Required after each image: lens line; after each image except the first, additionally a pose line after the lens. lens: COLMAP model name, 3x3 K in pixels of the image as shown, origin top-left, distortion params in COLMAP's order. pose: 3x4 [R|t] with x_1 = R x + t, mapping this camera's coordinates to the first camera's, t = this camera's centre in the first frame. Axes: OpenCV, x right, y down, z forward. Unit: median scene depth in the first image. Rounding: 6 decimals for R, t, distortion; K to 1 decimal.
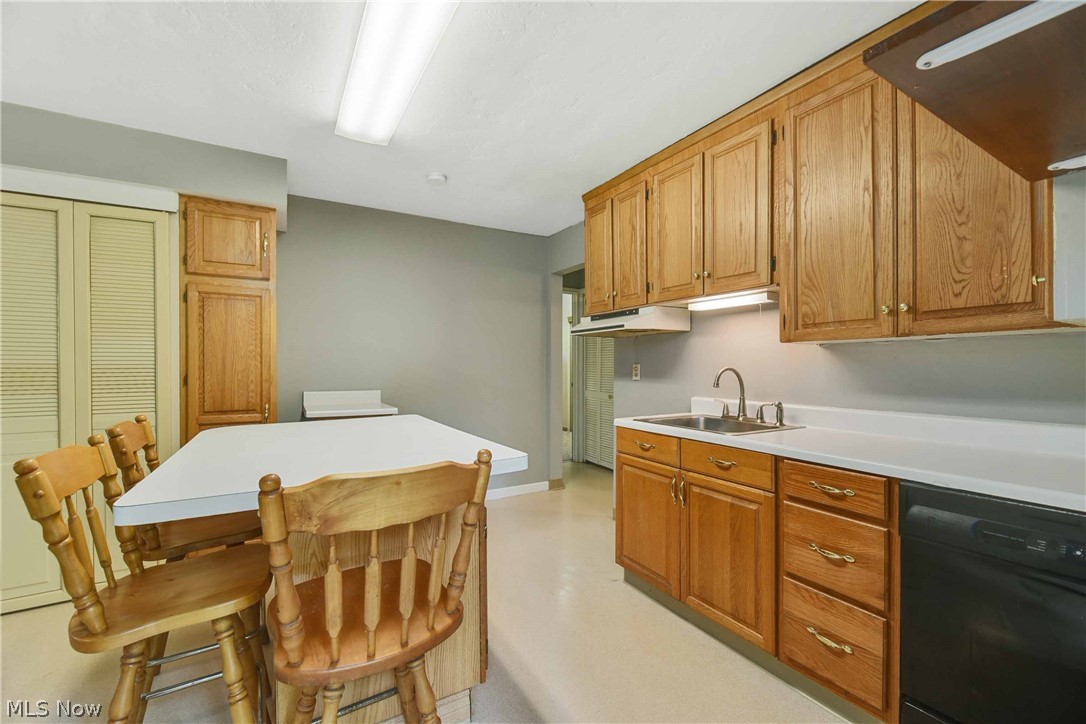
lens RADIAL K [[435.9, 0, 528.3], [0, 435.9, 364.7], [0, 0, 1]] dist [0.000898, -0.001009]
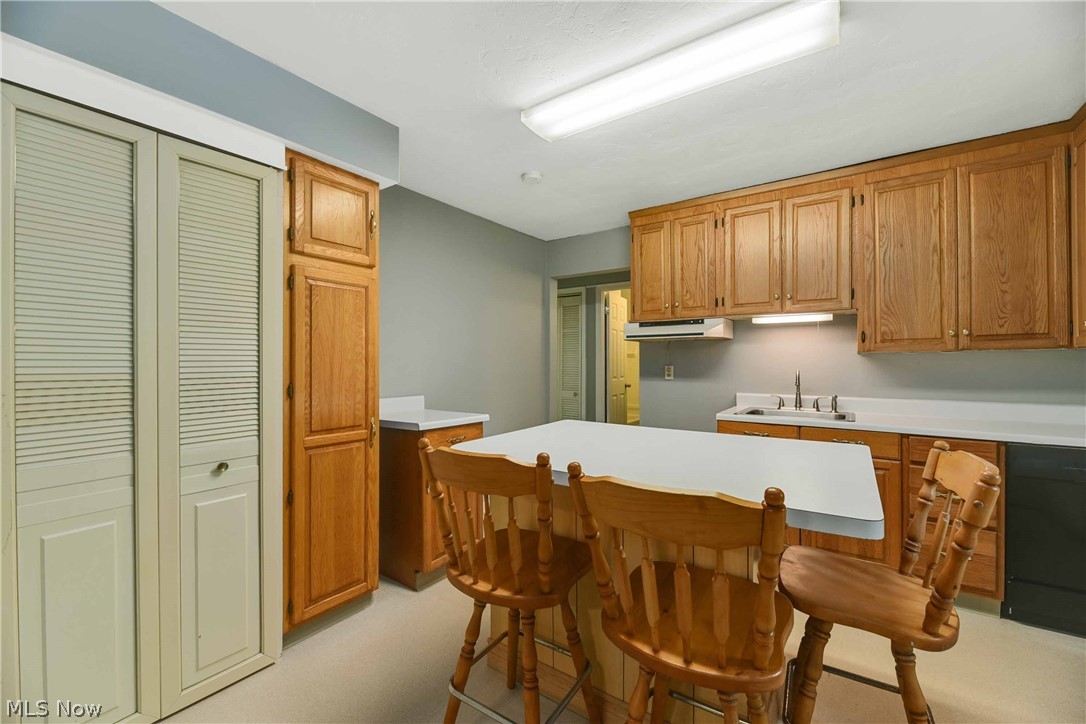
lens RADIAL K [[435.9, 0, 532.6], [0, 435.9, 359.1], [0, 0, 1]] dist [0.000898, -0.001009]
pose [[0.913766, 0.001521, 0.406237, -0.768449], [0.000499, 0.999988, -0.004866, -0.018797], [-0.406240, 0.004649, 0.913755, 0.139060]]
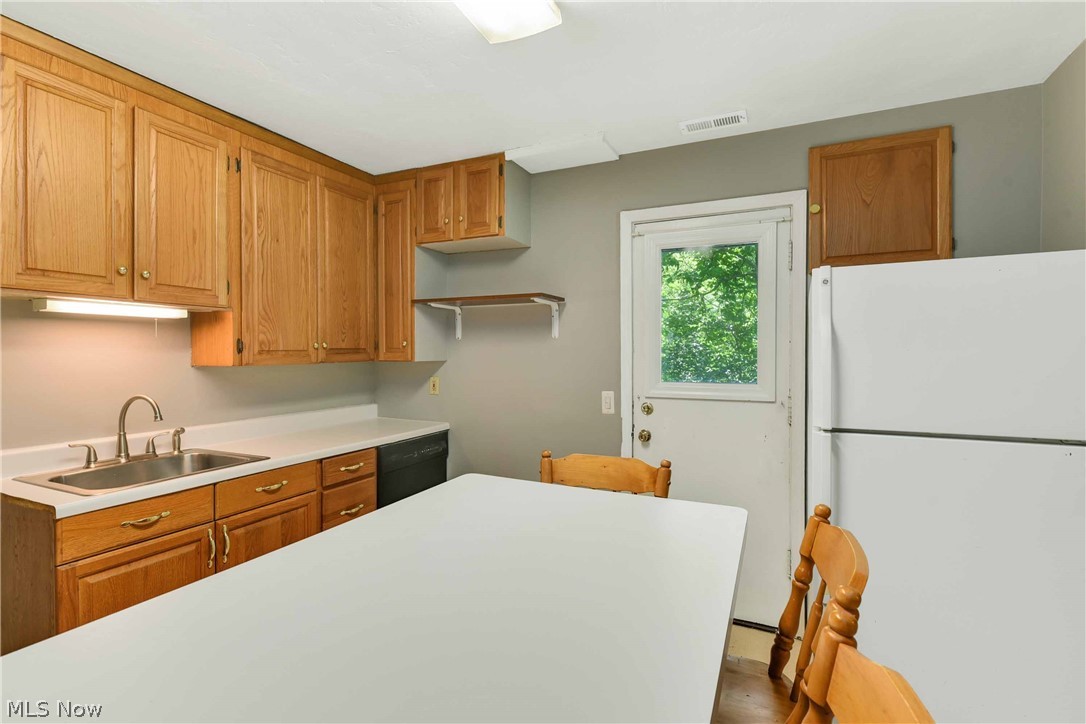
lens RADIAL K [[499.1, 0, 544.5], [0, 499.1, 360.8], [0, 0, 1]] dist [-0.002185, -0.000173]
pose [[-0.568644, -0.016847, 0.822411, -0.684691], [-0.000939, 0.999803, 0.019831, -0.073251], [-0.822583, 0.010505, -0.568548, 0.897523]]
